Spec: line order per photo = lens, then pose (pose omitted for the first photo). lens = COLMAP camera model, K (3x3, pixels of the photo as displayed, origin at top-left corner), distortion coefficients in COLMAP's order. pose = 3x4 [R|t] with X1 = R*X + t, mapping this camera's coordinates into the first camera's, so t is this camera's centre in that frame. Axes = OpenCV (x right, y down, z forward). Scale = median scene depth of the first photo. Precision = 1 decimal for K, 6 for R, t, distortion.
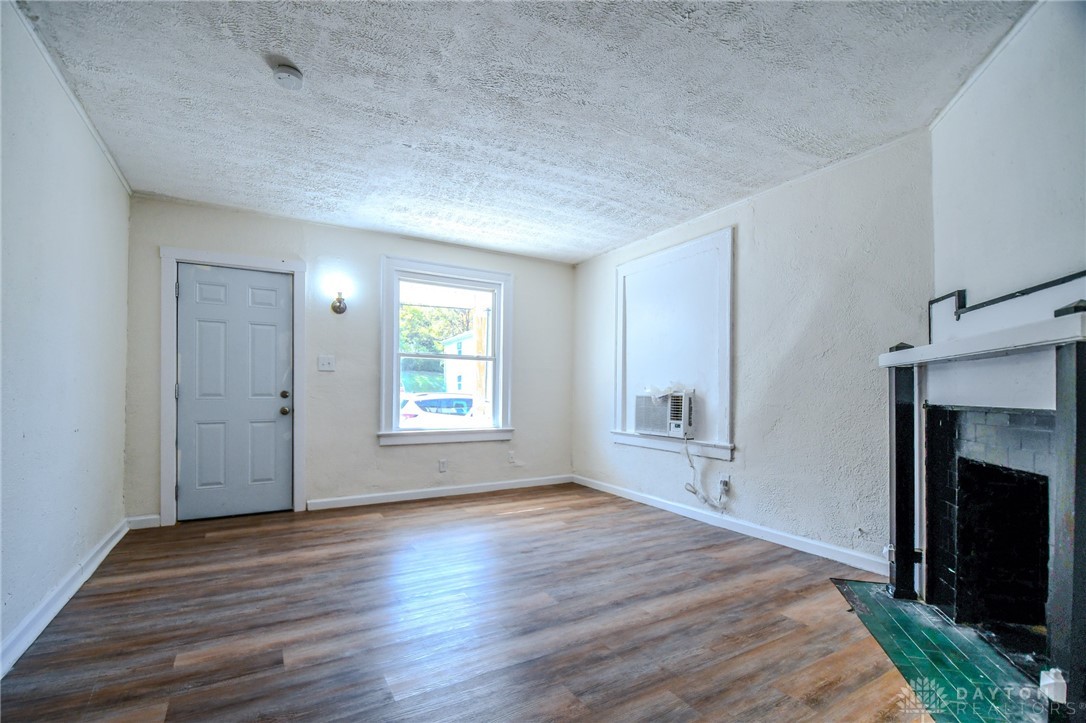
lens RADIAL K [[472.5, 0, 528.3], [0, 472.5, 386.9], [0, 0, 1]] dist [0.008786, -0.016307]
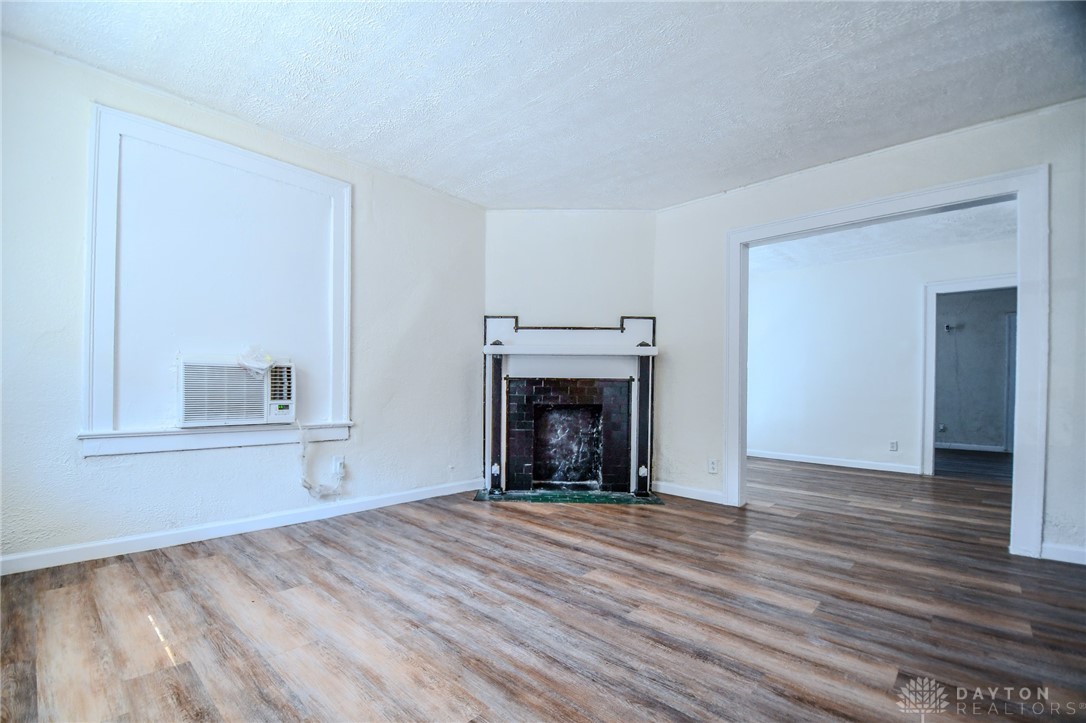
lens RADIAL K [[472.5, 0, 528.3], [0, 472.5, 386.9], [0, 0, 1]] dist [0.008786, -0.016307]
pose [[-0.279080, -0.010059, 0.960215, -0.590737], [-0.024978, 0.999683, 0.003213, 0.044900], [-0.959943, -0.023088, -0.279242, 0.979840]]
